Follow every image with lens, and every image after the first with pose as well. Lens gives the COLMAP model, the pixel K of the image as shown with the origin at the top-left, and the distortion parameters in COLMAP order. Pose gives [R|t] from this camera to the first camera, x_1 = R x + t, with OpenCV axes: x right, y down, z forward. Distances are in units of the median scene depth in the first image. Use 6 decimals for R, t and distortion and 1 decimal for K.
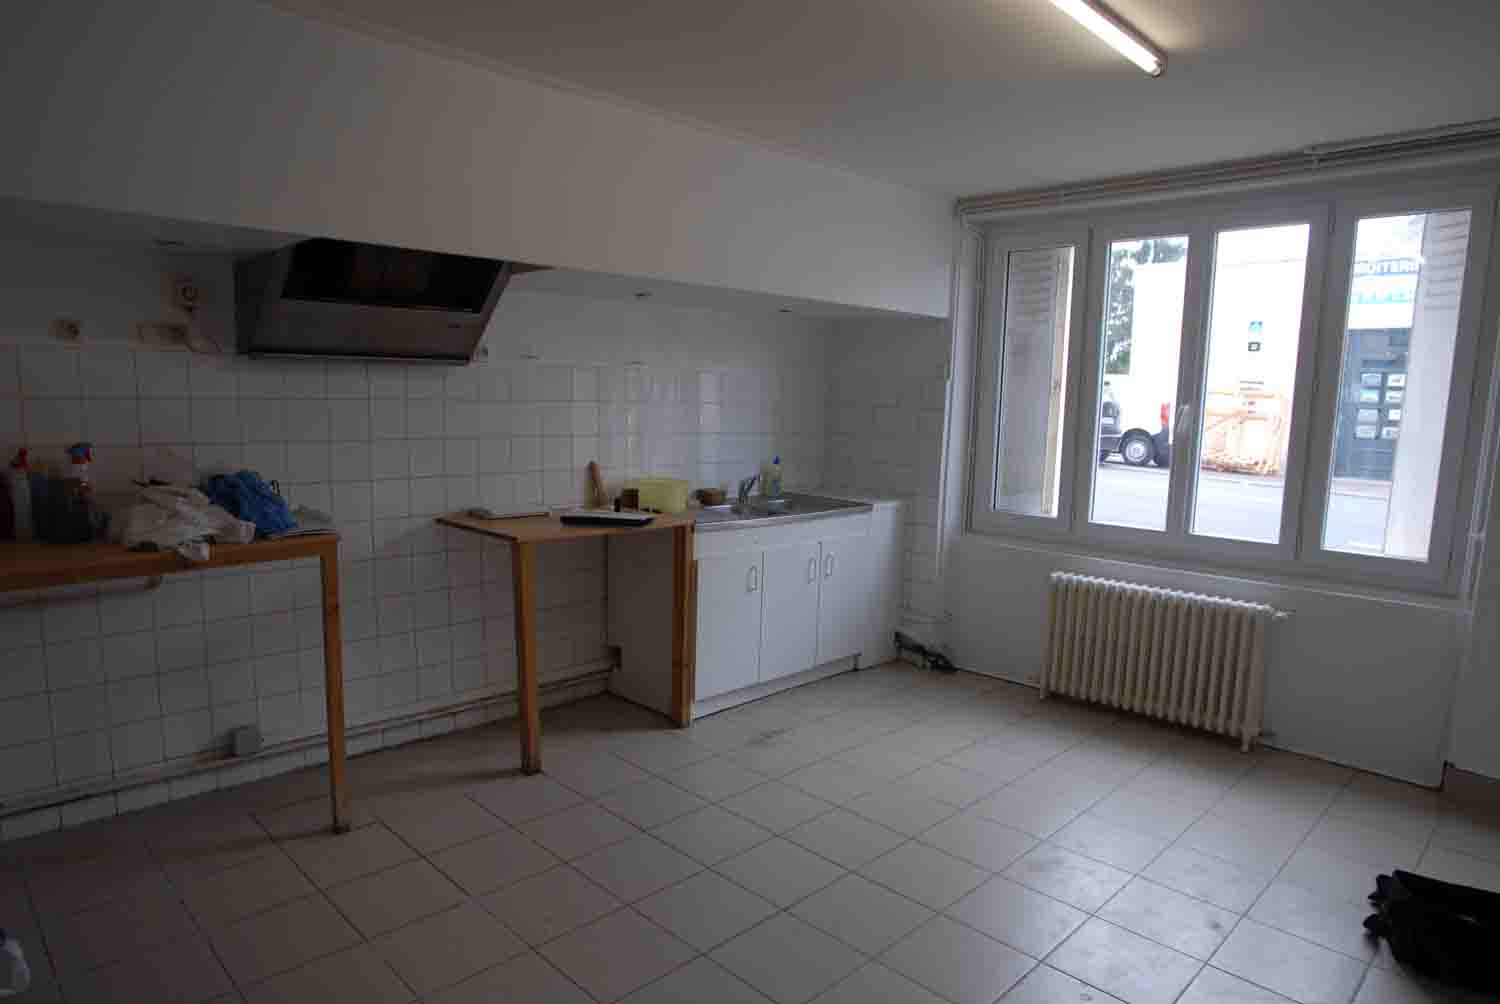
lens RADIAL K [[905.8, 0, 745.4], [0, 905.8, 512.7], [0, 0, 1]] dist [-0.003296, 0.000002]
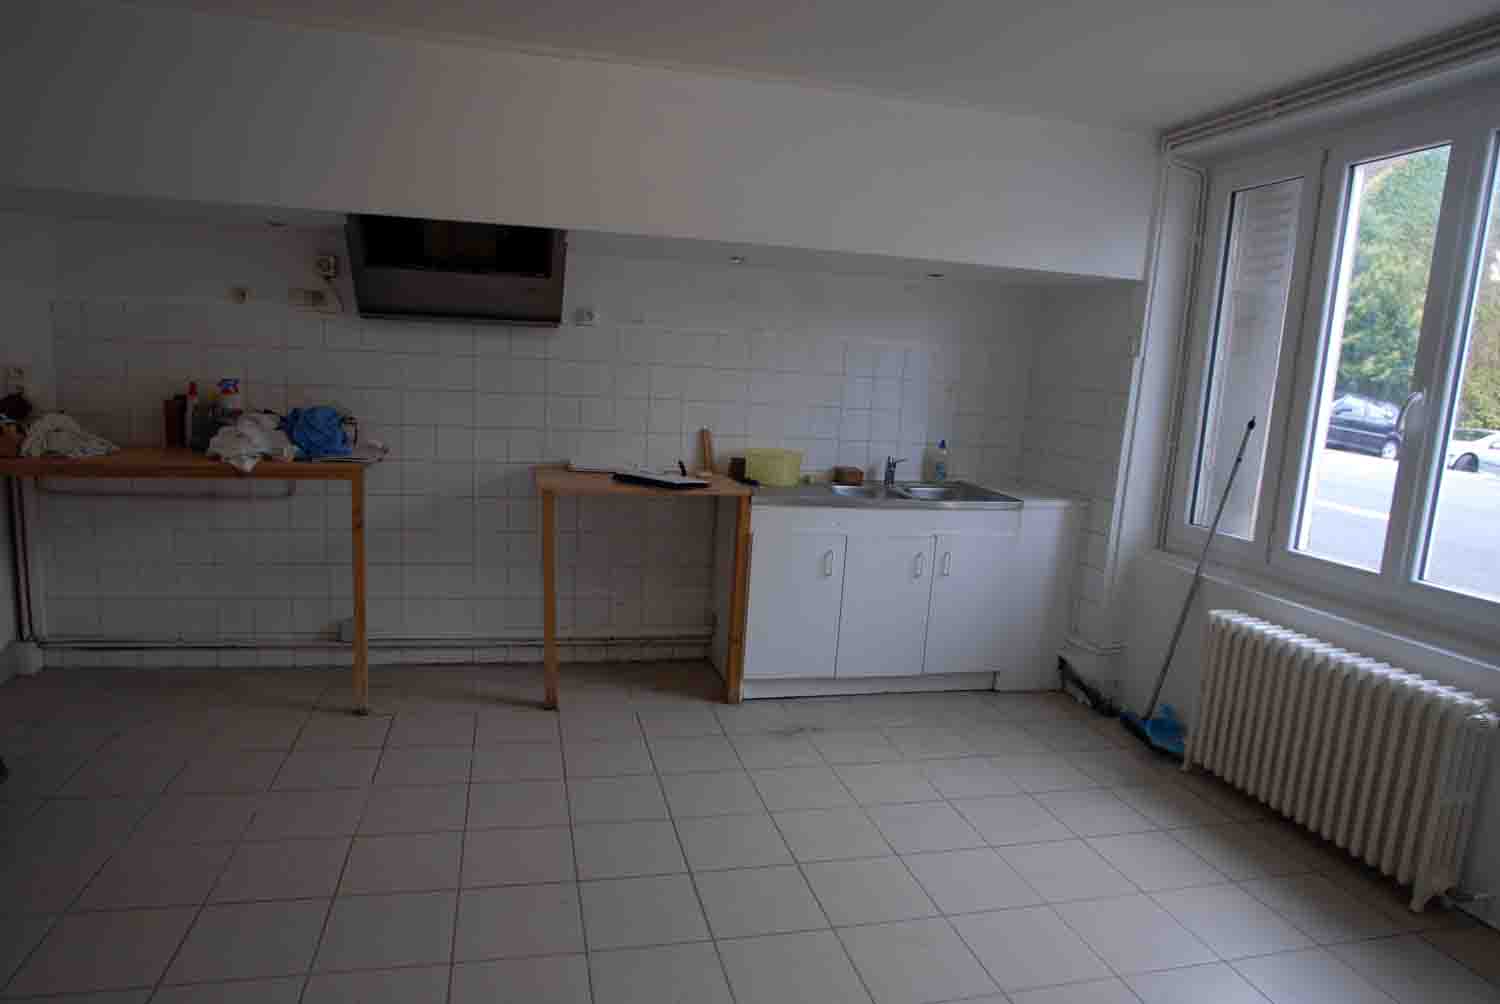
lens RADIAL K [[905.8, 0, 752.0], [0, 905.8, 503.5], [0, 0, 1]] dist [-0.003296, 0.000002]
pose [[0.861436, 0.097266, -0.498465, 0.393303], [-0.099164, 0.994811, 0.022745, -0.001005], [0.498091, 0.029836, 0.866611, 0.154232]]
